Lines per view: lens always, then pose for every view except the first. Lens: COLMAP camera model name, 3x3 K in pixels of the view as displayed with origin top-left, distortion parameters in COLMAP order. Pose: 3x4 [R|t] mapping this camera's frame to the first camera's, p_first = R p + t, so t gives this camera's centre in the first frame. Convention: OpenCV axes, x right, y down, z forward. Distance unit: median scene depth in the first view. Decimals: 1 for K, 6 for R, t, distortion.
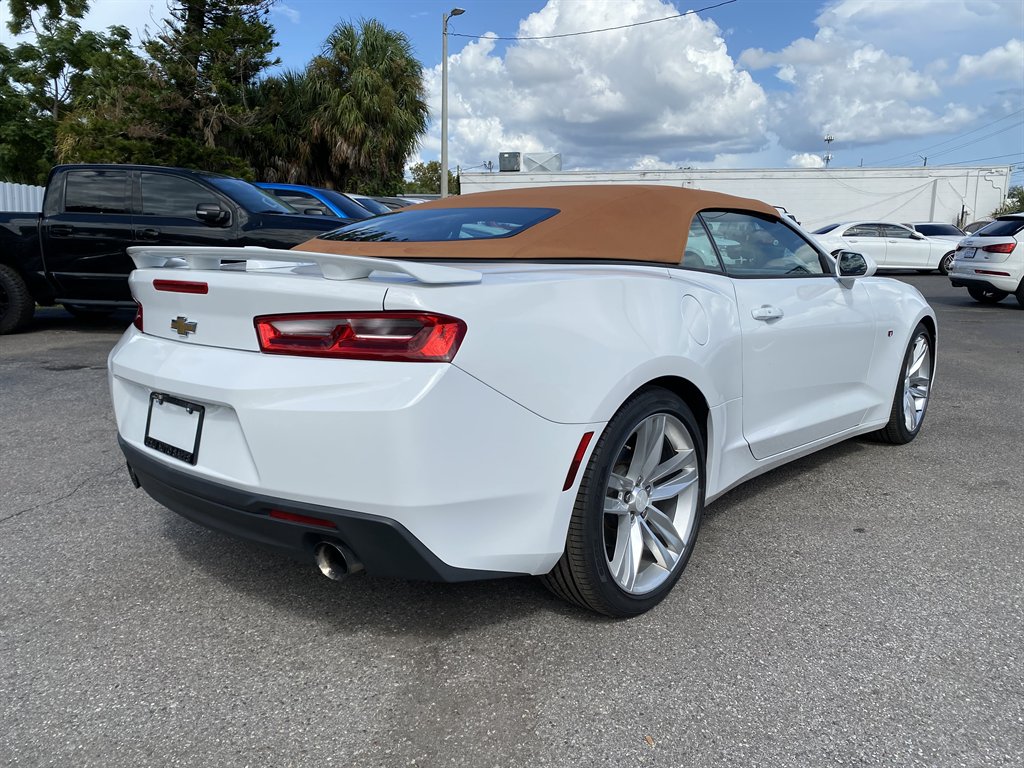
lens RADIAL K [[781.1, 0, 512.0], [0, 781.1, 390.4], [0, 0, 1]] dist [0.019825, -0.018108]
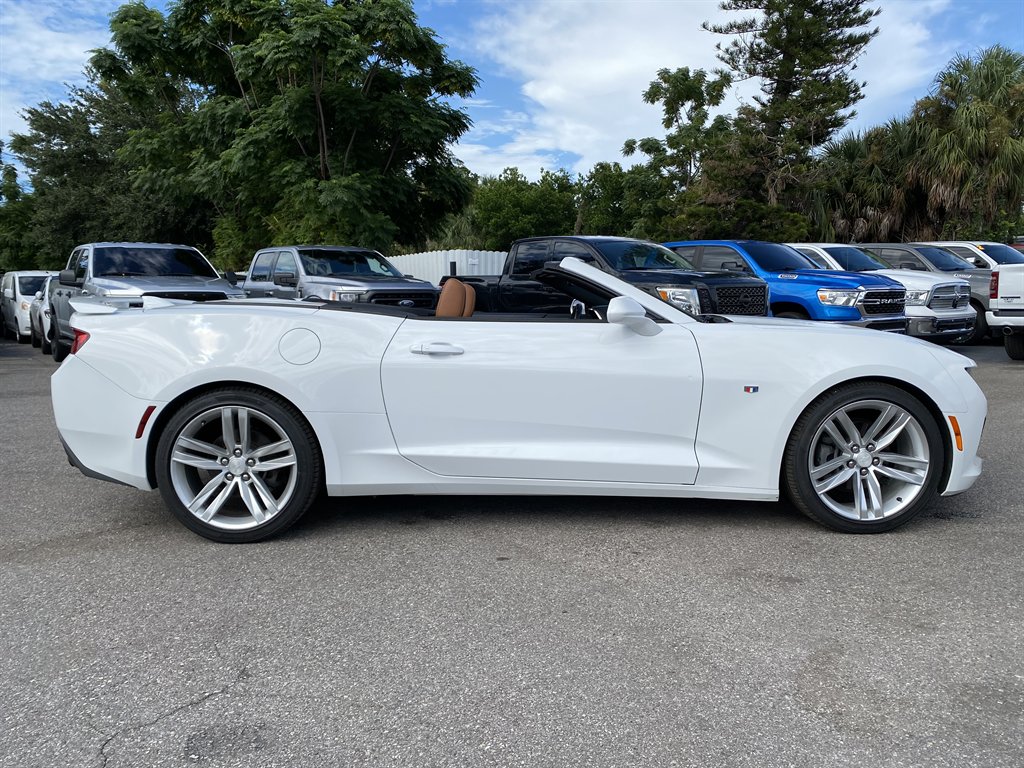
lens RADIAL K [[781.1, 0, 516.3], [0, 781.1, 386.4], [0, 0, 1]] dist [0.019825, -0.018108]
pose [[0.687067, 0.072781, -0.722940, 0.127434], [-0.123051, 0.992254, -0.017050, -0.003689], [0.716099, 0.100673, 0.690700, 0.027636]]
